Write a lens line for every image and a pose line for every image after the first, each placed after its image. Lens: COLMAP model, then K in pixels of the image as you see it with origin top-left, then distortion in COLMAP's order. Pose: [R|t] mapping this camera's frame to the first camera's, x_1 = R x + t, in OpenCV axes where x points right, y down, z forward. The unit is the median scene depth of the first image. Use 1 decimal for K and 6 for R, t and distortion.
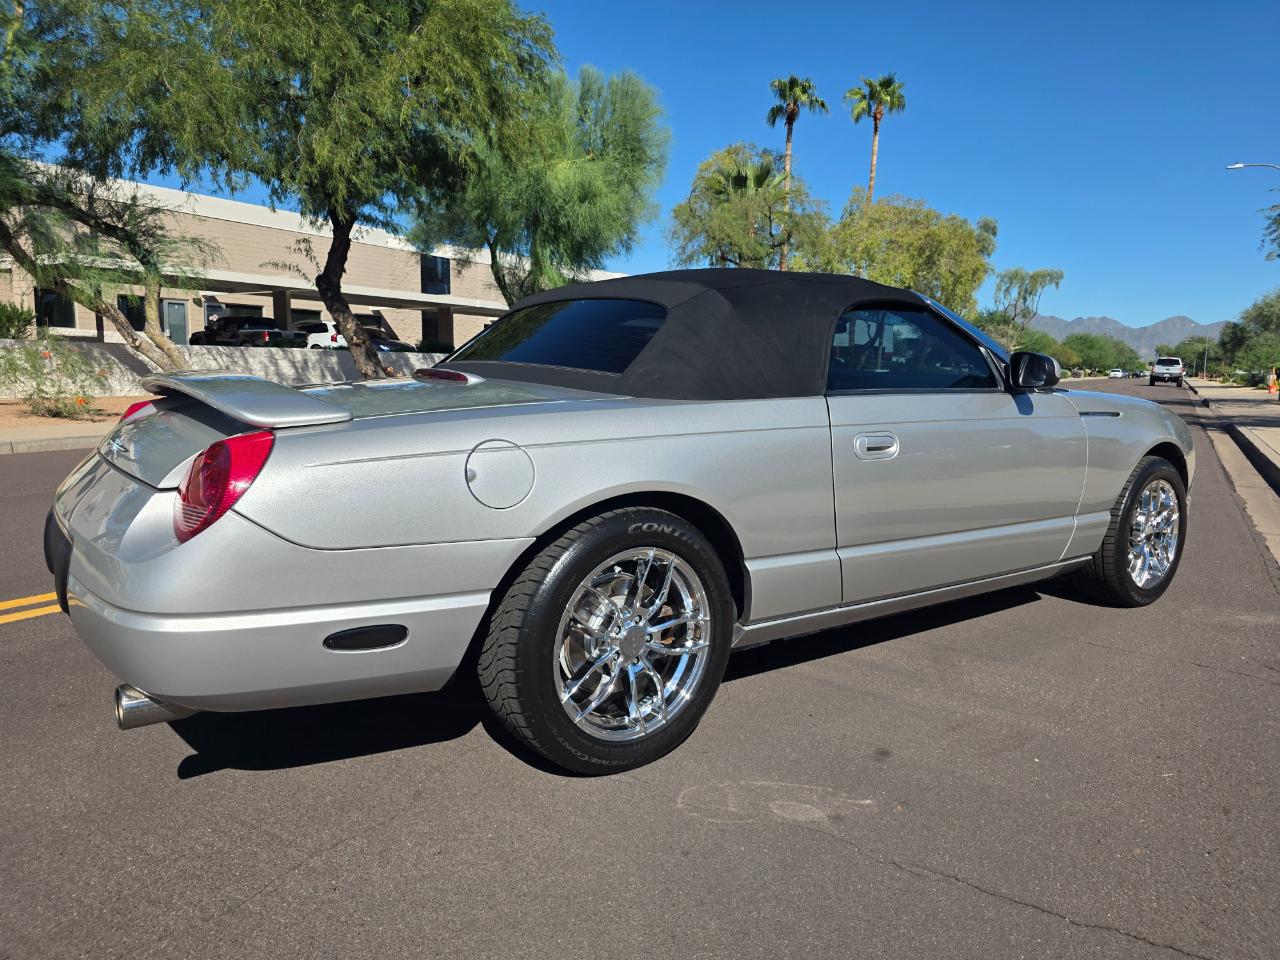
lens RADIAL K [[871.3, 0, 652.7], [0, 871.3, 469.5], [0, 0, 1]] dist [0.045169, -0.041365]
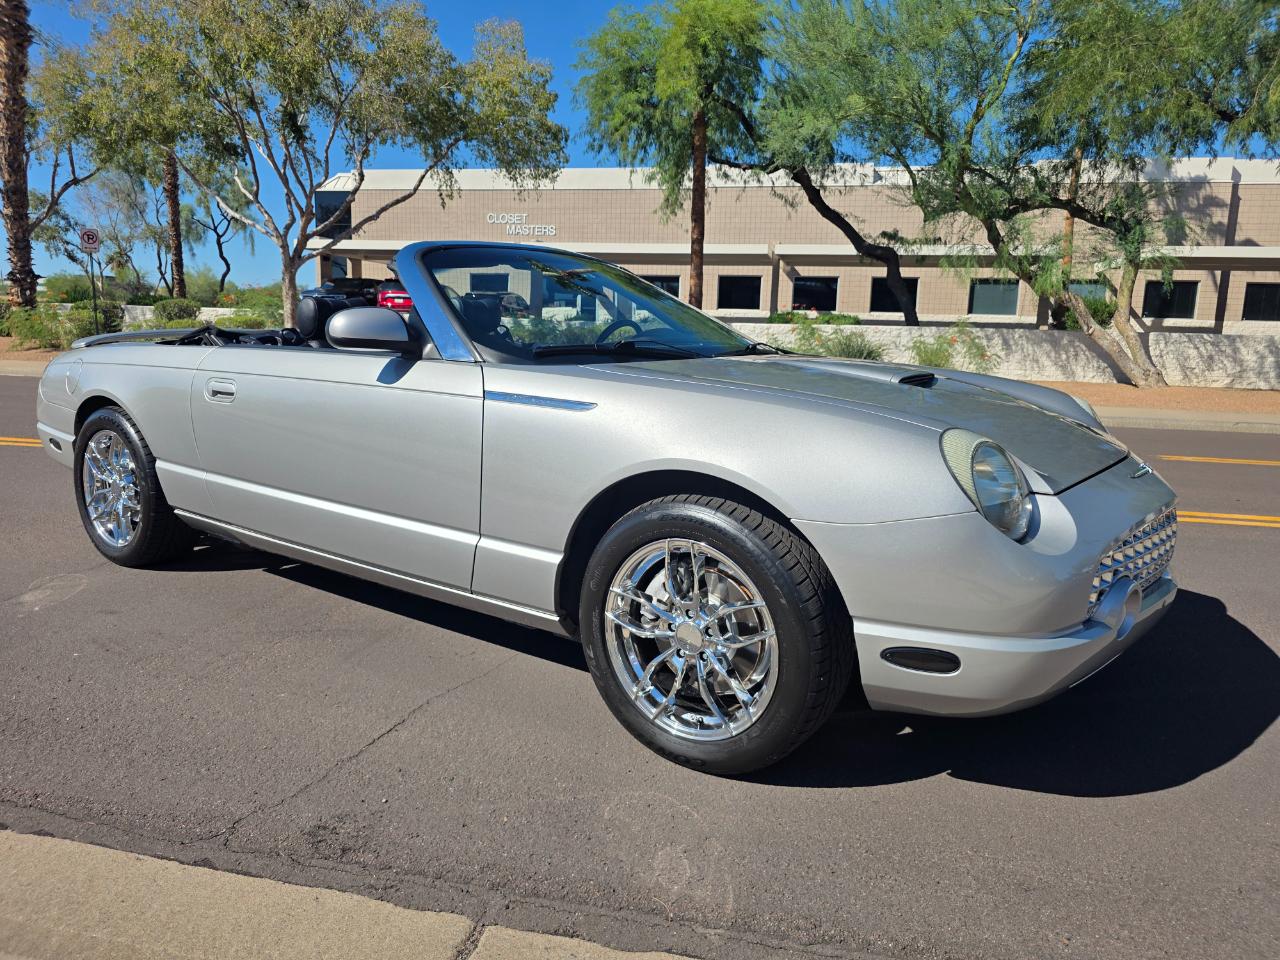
lens RADIAL K [[871.3, 0, 642.6], [0, 871.3, 473.0], [0, 0, 1]] dist [0.045169, -0.041365]
pose [[0.312554, 0.142952, -0.939082, 0.230475], [-0.132734, 0.985485, 0.105838, -0.017534], [0.940581, 0.091568, 0.326991, 0.172786]]
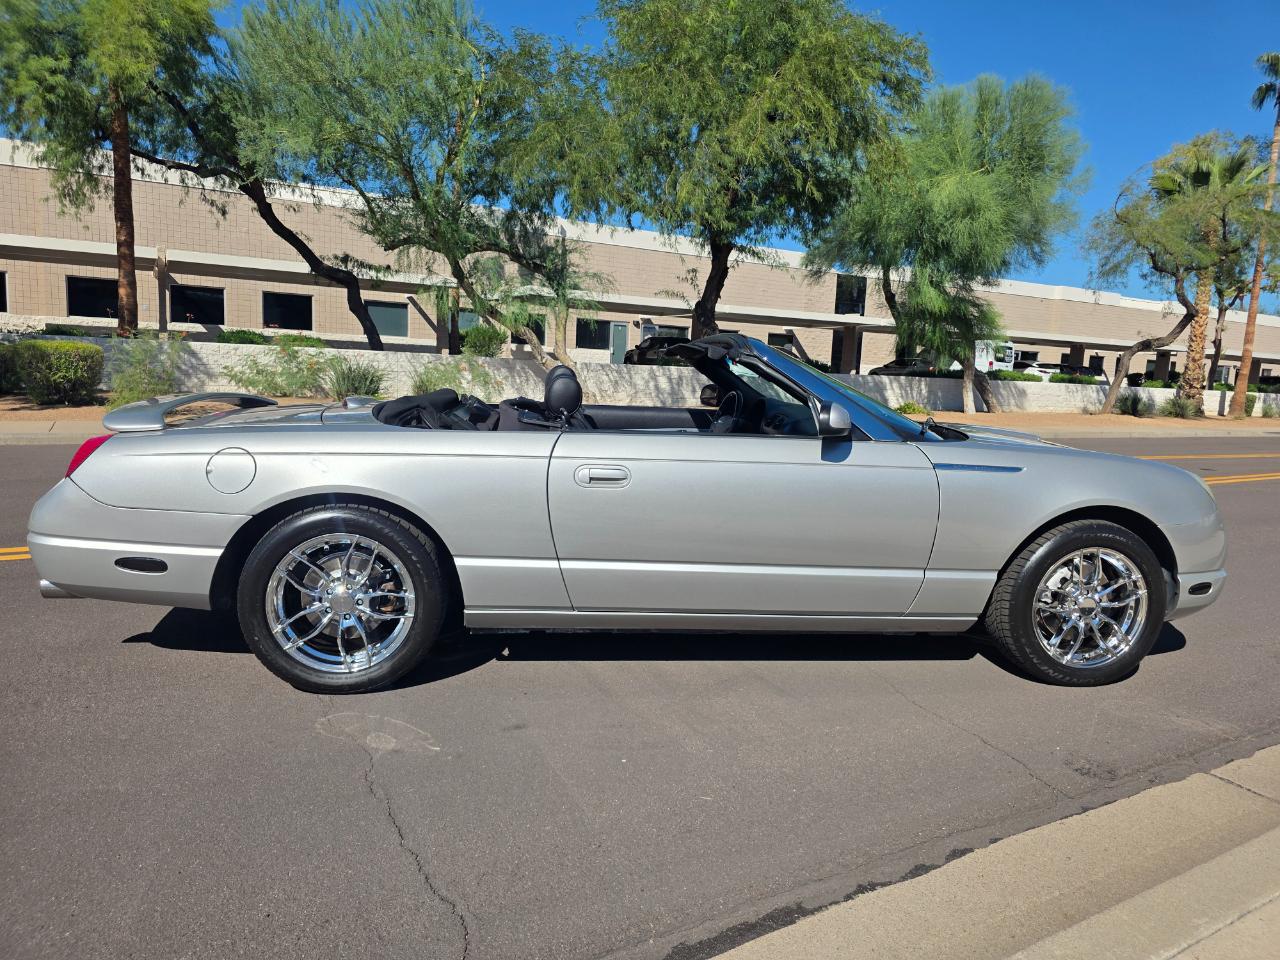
lens RADIAL K [[871.3, 0, 655.5], [0, 871.3, 472.9], [0, 0, 1]] dist [0.045169, -0.041365]
pose [[0.879820, 0.077010, -0.469027, 0.129151], [-0.083839, 0.996459, 0.006340, -0.006729], [0.467855, 0.033745, 0.883161, 0.000886]]
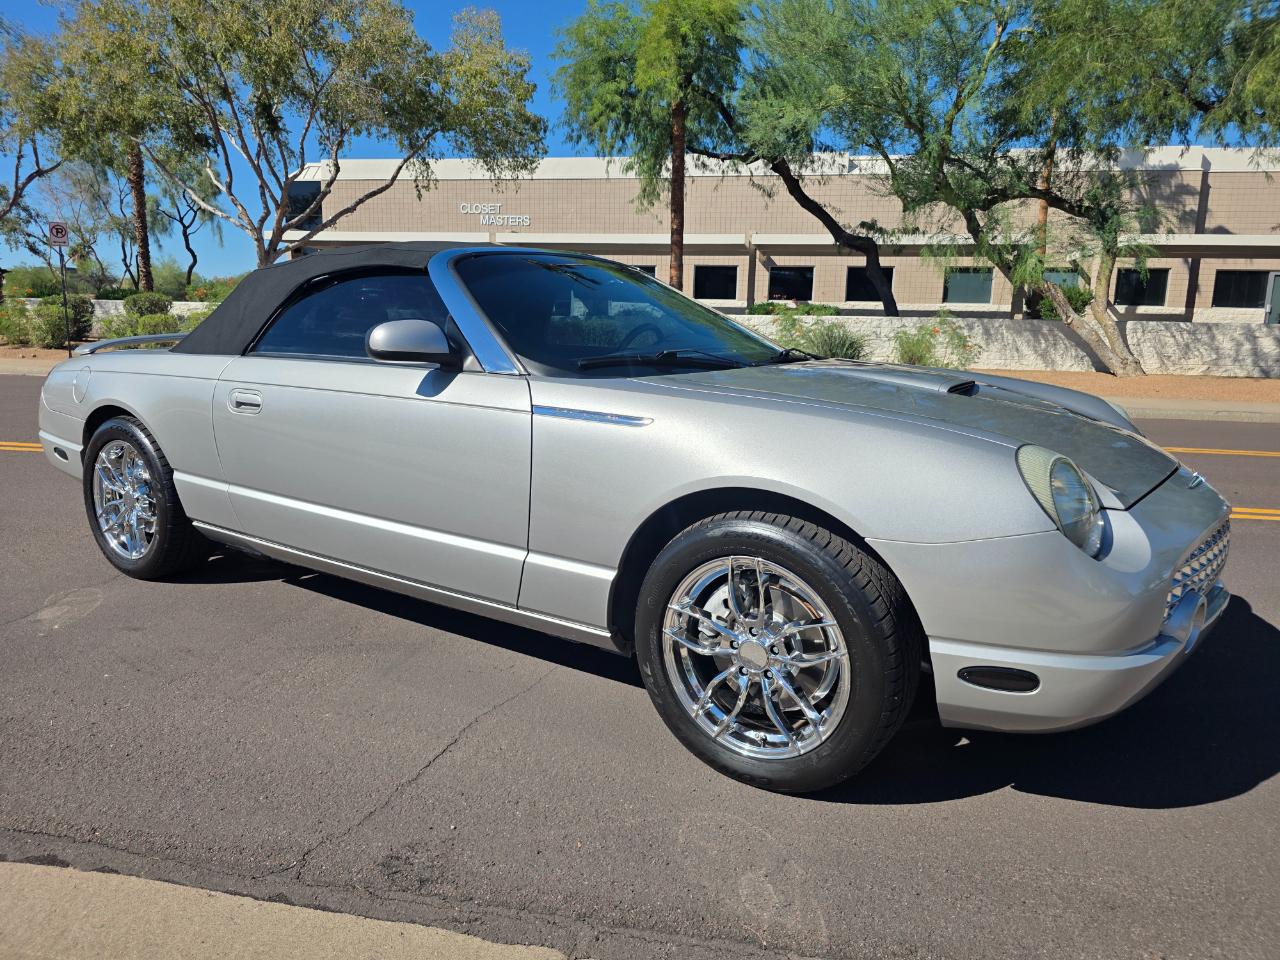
lens RADIAL K [[871.3, 0, 636.8], [0, 871.3, 474.4], [0, 0, 1]] dist [0.045169, -0.041365]
pose [[0.336607, 0.152066, -0.929286, 0.224536], [-0.124926, 0.985363, 0.115992, -0.019453], [0.933322, 0.077048, 0.350677, 0.161879]]
